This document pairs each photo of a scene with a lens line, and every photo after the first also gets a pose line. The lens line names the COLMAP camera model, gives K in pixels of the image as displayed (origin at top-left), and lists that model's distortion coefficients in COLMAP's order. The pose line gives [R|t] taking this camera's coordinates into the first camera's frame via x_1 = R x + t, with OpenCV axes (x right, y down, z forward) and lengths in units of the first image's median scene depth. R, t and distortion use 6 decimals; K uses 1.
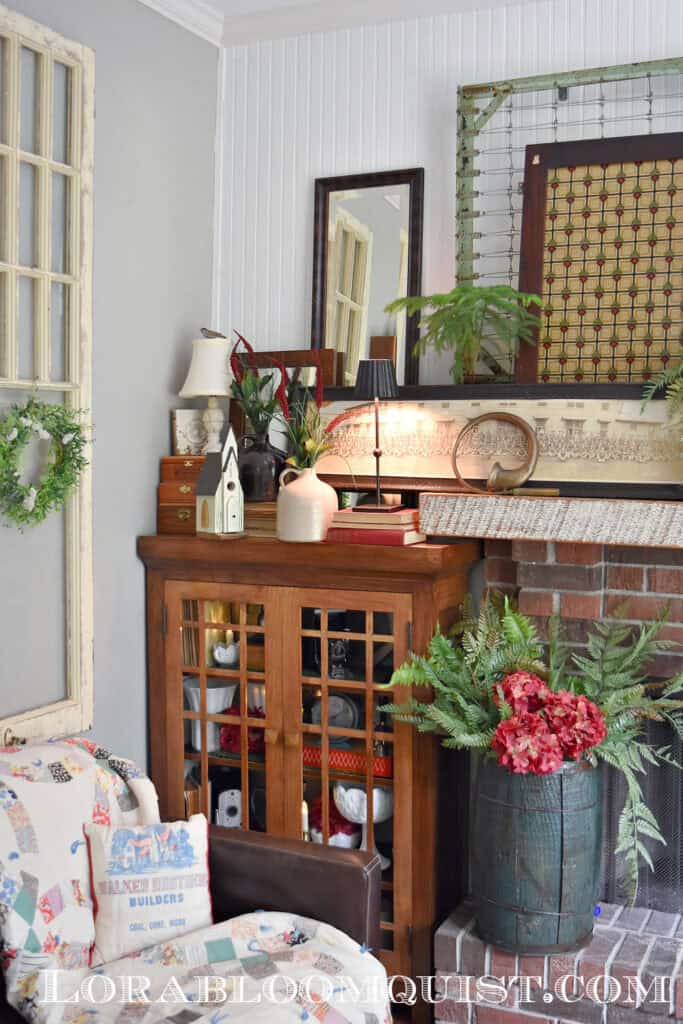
lens RADIAL K [[1154.8, 0, 340.6], [0, 1154.8, 508.2], [0, 0, 1]] dist [-0.063112, 0.000000]
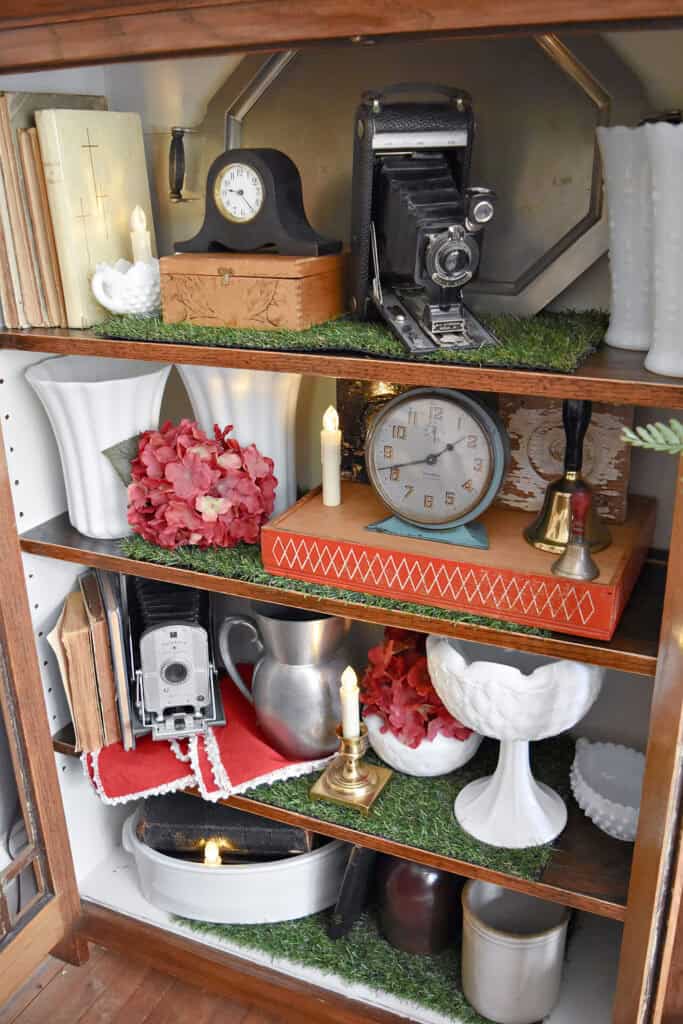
lens RADIAL K [[966.9, 0, 342.2], [0, 966.9, 512.9], [0, 0, 1]] dist [-0.071882, 0.000000]
pose [[0.999709, -0.014868, -0.019020, -0.026480], [0.019973, 0.951926, 0.305677, 0.103153], [0.013561, -0.305968, 0.951945, 0.691138]]
